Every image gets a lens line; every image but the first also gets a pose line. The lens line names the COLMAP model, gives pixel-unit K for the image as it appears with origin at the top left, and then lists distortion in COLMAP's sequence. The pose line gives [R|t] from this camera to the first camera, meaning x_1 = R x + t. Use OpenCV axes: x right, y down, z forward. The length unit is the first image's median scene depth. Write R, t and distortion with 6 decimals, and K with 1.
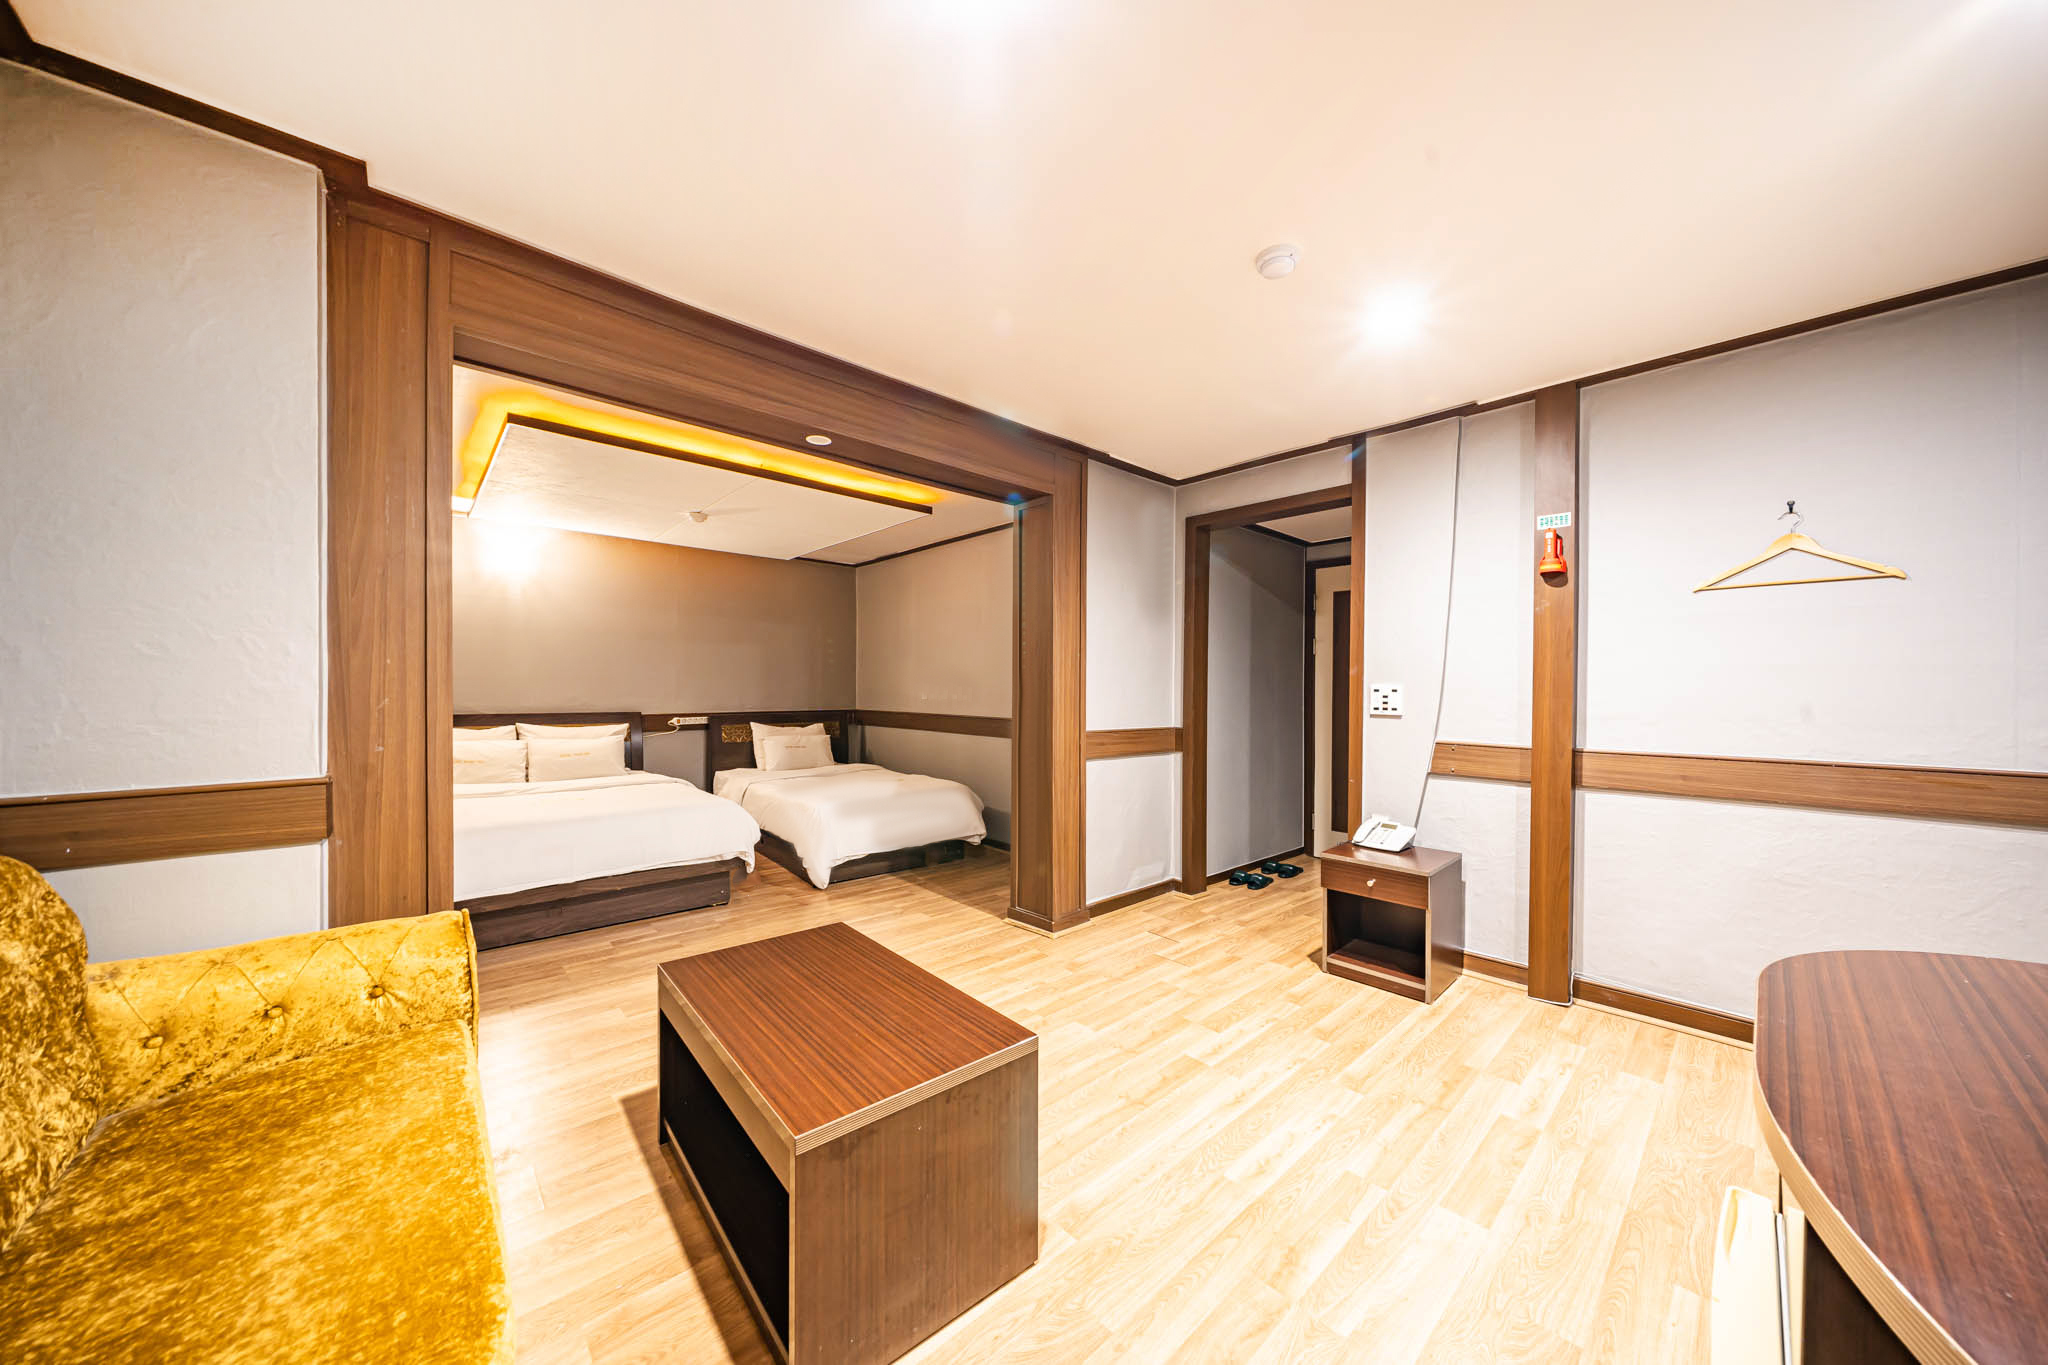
lens RADIAL K [[692.6, 0, 1026.2], [0, 692.6, 689.0], [0, 0, 1]] dist [0.000370, -0.000198]
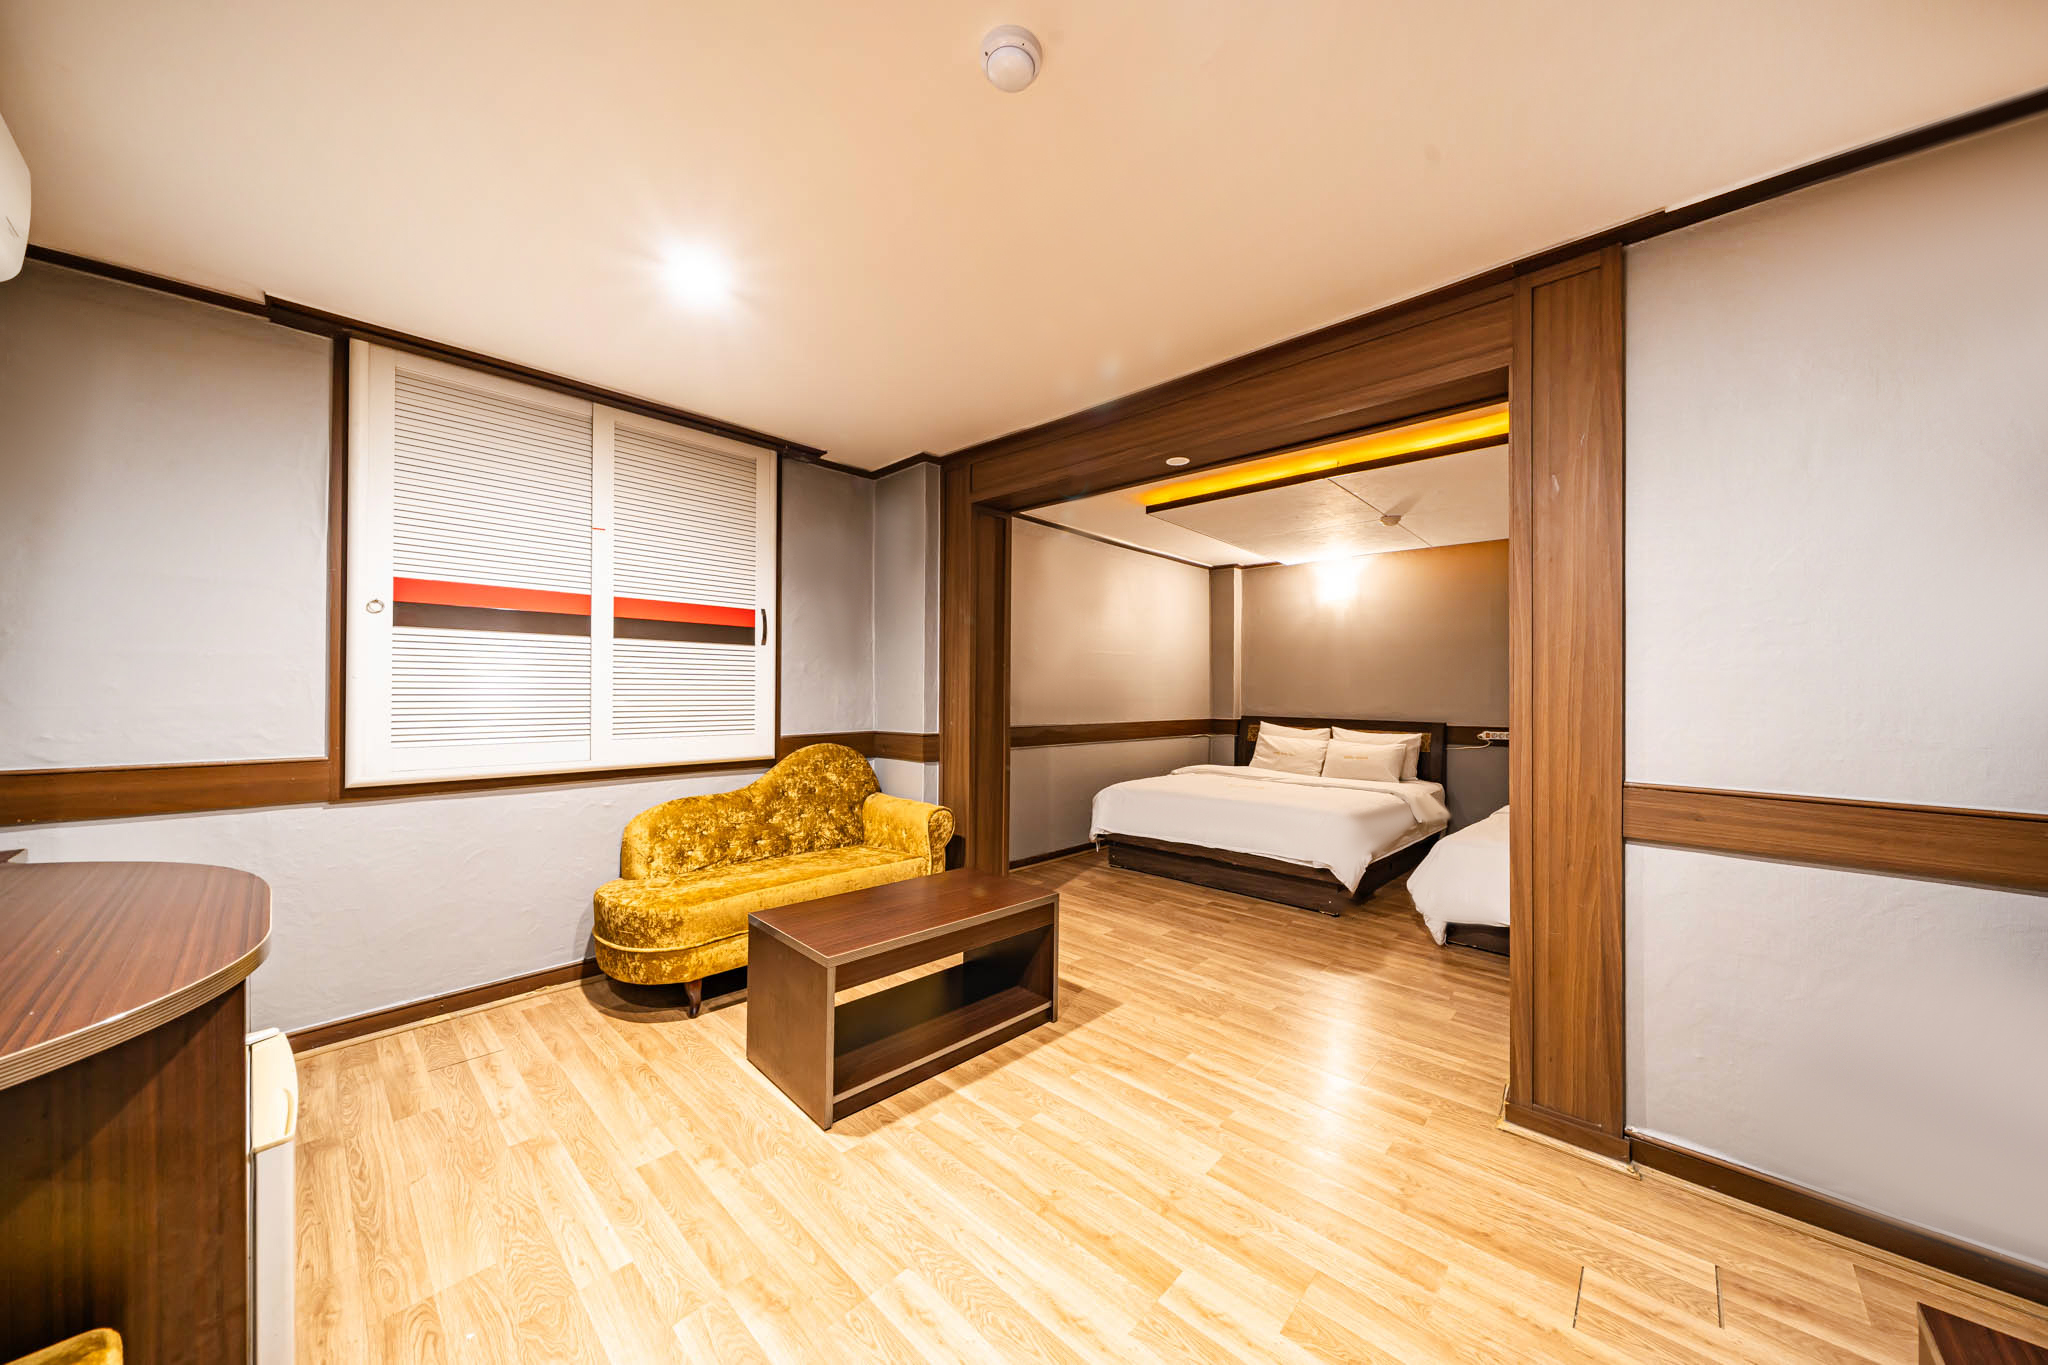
lens RADIAL K [[692.6, 0, 1026.2], [0, 692.6, 689.0], [0, 0, 1]] dist [0.000370, -0.000198]
pose [[0.077016, -0.007961, -0.996998, 0.556465], [-0.010979, 0.999901, -0.008832, 0.000914], [0.996969, 0.011627, 0.076921, 0.521476]]
